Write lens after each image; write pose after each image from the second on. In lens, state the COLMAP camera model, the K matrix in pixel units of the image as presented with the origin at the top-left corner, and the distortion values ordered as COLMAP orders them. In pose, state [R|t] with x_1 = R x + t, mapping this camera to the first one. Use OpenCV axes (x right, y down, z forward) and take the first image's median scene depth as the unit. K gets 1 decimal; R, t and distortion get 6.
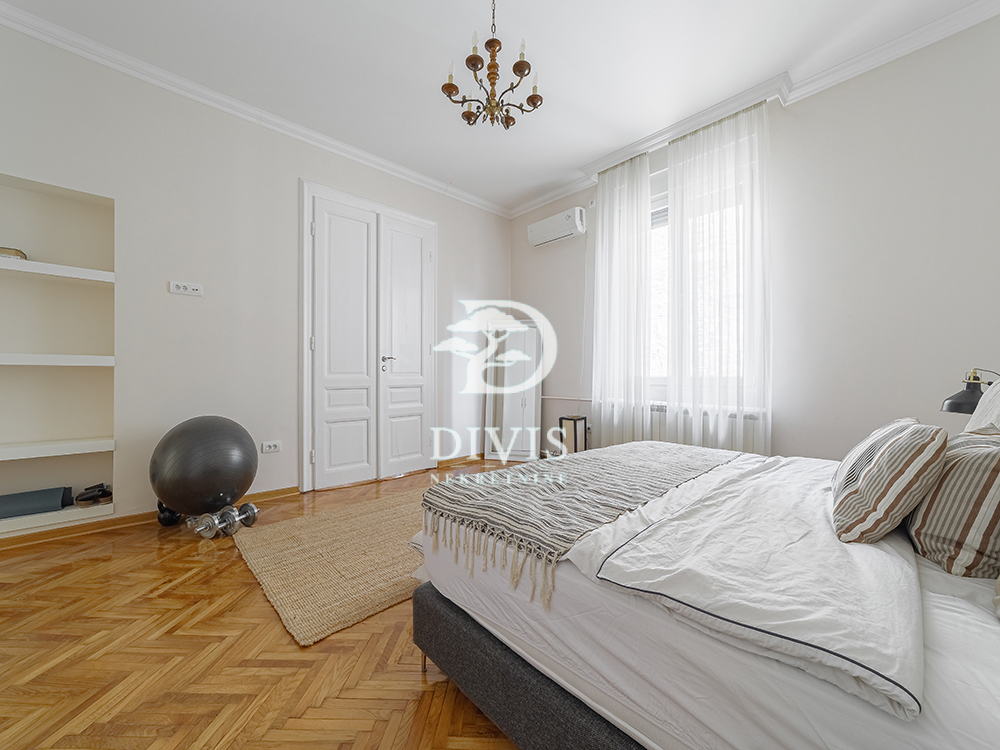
lens RADIAL K [[382.0, 0, 502.7], [0, 382.0, 375.0], [0, 0, 1]] dist [-0.001730, 0.000013]
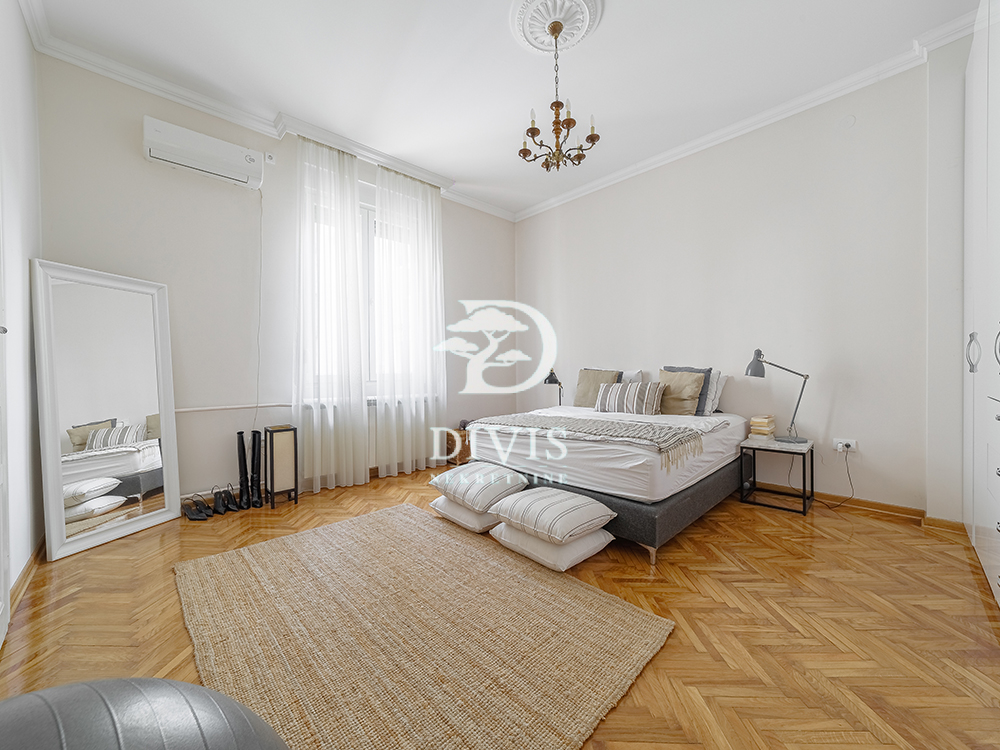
lens RADIAL K [[382.0, 0, 502.7], [0, 382.0, 375.0], [0, 0, 1]] dist [-0.001730, 0.000013]
pose [[-0.005509, -0.020051, 0.999784, -0.693022], [0.021736, 0.999560, 0.020167, -0.005586], [-0.999749, 0.021842, -0.005071, 0.648376]]
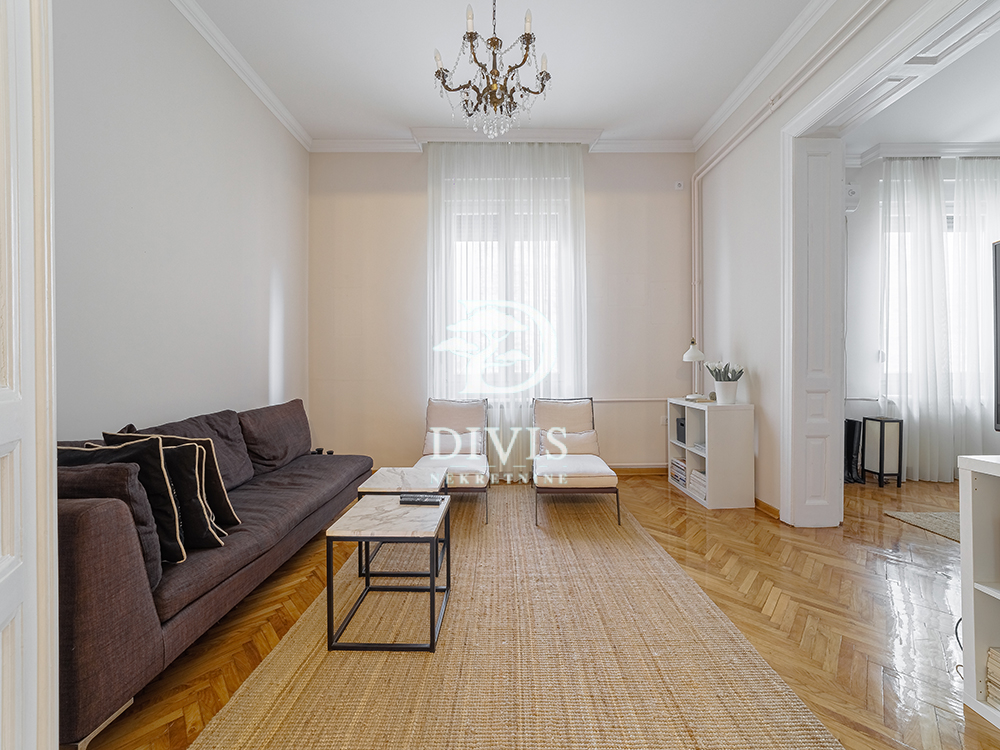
lens RADIAL K [[382.0, 0, 502.7], [0, 382.0, 375.0], [0, 0, 1]] dist [-0.001730, 0.000013]
pose [[0.680043, -0.020240, 0.732893, -1.246899], [0.014059, 0.999795, 0.014566, -0.022550], [-0.733037, 0.000399, 0.680188, 1.210403]]
